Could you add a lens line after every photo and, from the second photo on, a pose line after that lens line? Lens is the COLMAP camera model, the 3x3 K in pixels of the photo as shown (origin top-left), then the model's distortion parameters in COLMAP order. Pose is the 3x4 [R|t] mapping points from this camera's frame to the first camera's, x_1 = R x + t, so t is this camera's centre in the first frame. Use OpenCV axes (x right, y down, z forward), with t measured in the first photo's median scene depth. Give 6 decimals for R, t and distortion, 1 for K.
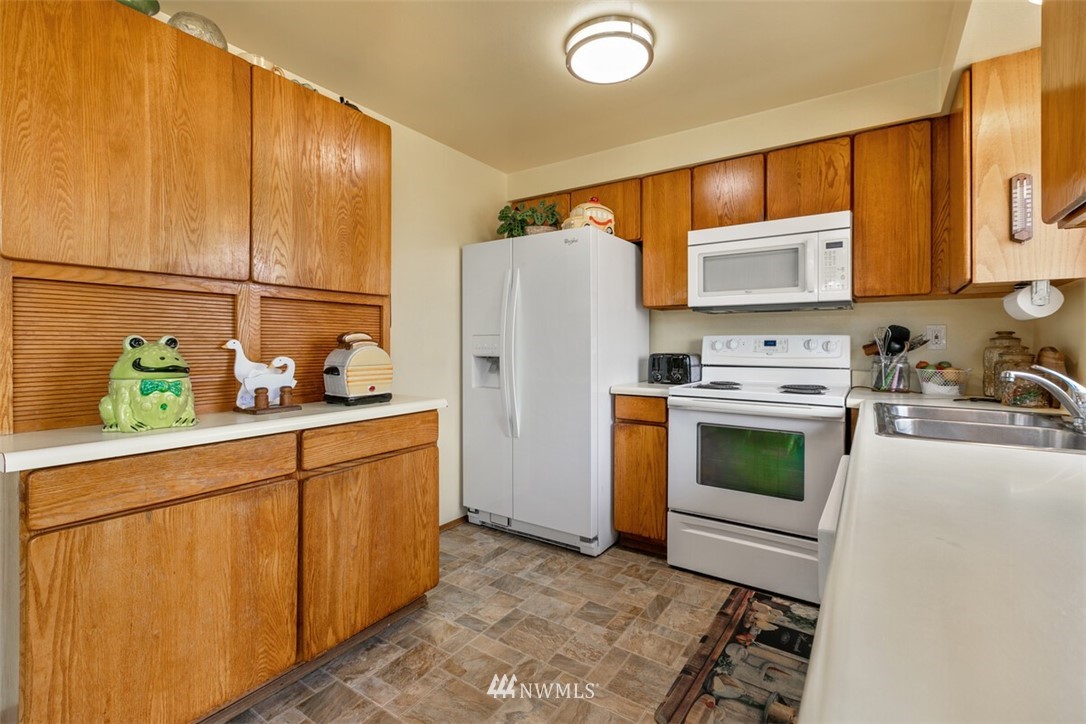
lens RADIAL K [[485.2, 0, 546.6], [0, 485.2, 349.6], [0, 0, 1]] dist [0.000889, -0.000830]
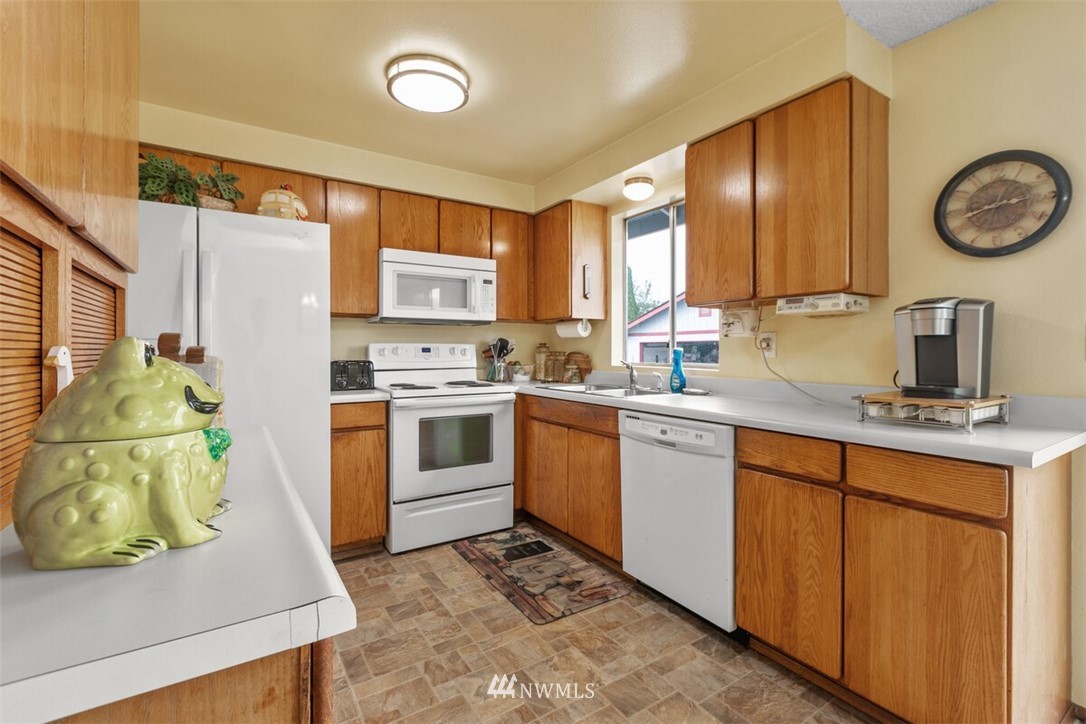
lens RADIAL K [[483.7, 0, 540.9], [0, 483.7, 354.7], [0, 0, 1]] dist [0.000445, -0.000479]
pose [[0.394863, -0.011097, 0.918673, -0.762093], [0.011992, 0.999904, 0.006924, -0.008510], [-0.918662, 0.008283, 0.394958, 0.330972]]
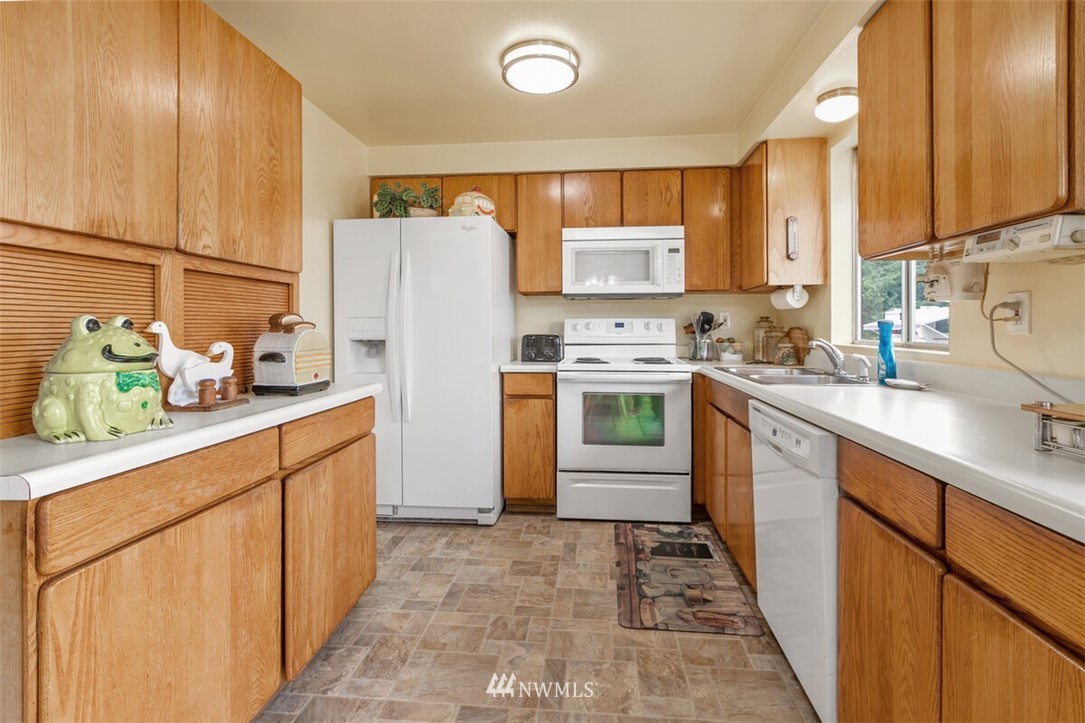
lens RADIAL K [[494.7, 0, 550.9], [0, 494.7, 333.8], [0, 0, 1]] dist [0.001047, -0.000649]
pose [[0.877277, -0.011122, 0.479856, -0.400692], [0.010536, 0.999937, 0.003914, 0.002596], [-0.479870, 0.001623, 0.877338, -0.024372]]
